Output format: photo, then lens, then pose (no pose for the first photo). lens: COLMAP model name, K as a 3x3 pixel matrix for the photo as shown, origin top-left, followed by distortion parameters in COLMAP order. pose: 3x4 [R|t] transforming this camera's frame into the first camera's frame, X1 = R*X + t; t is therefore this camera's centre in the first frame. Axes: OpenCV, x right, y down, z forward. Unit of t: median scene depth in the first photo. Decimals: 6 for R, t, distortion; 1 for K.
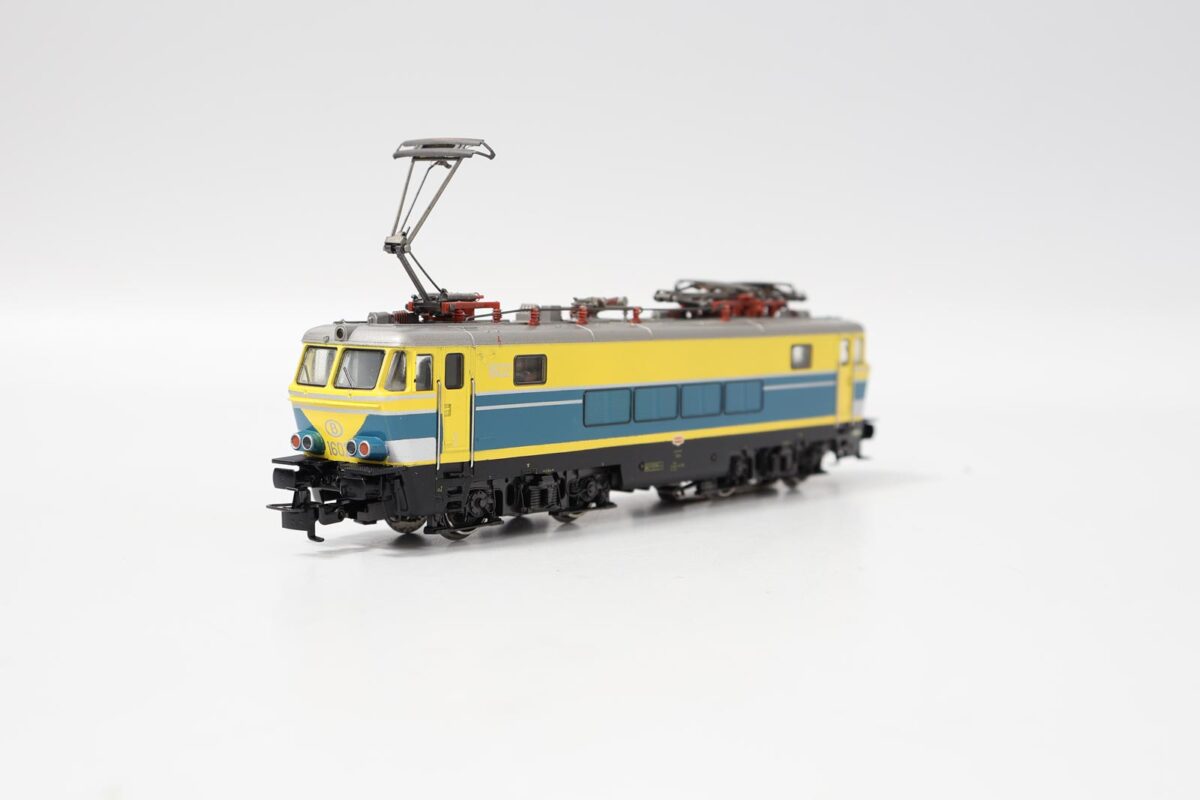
lens RADIAL K [[1837.3, 0, 600.0], [0, 1837.3, 400.0], [0, 0, 1]] dist [-0.318081, -0.004684]
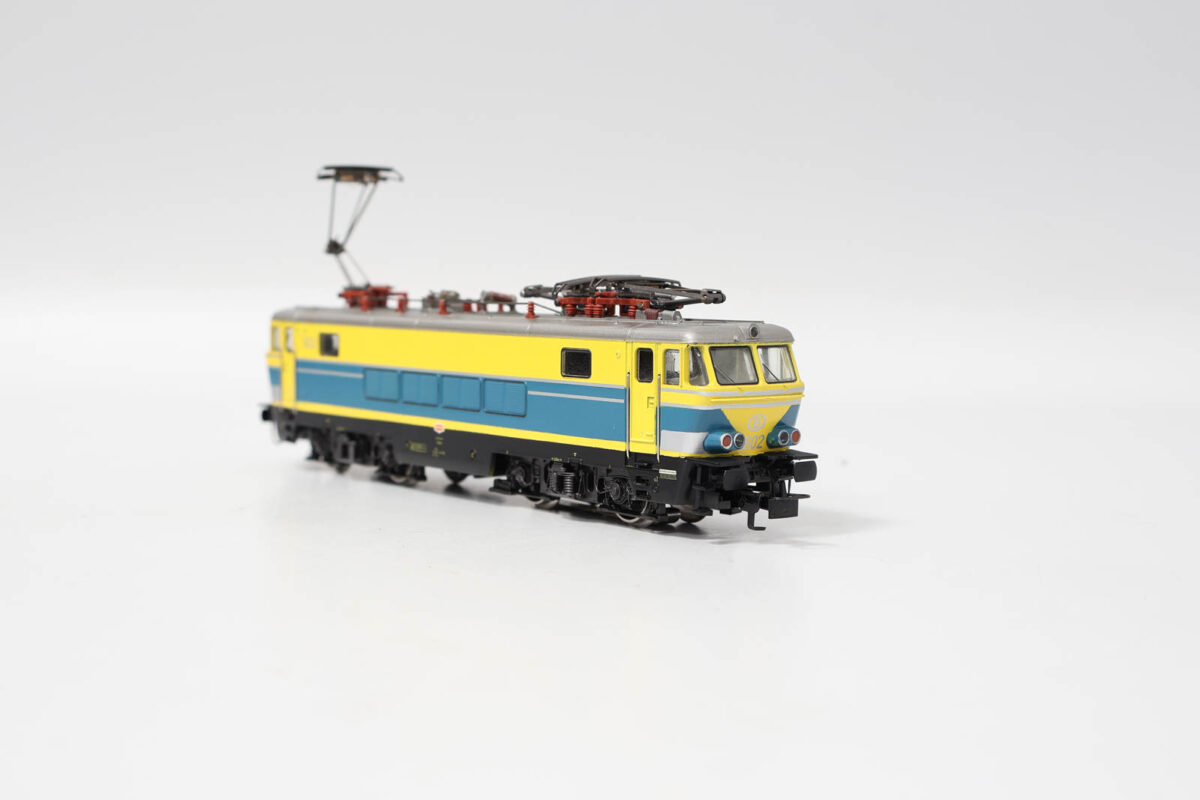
lens RADIAL K [[1802.3, 0, 600.0], [0, 1802.3, 400.0], [0, 0, 1]] dist [-0.003489, -0.005847]
pose [[-0.212923, 0.051970, -0.975686, 1.126799], [-0.080876, 0.994220, 0.070607, -0.080916], [0.973716, 0.093944, -0.207489, 1.440617]]
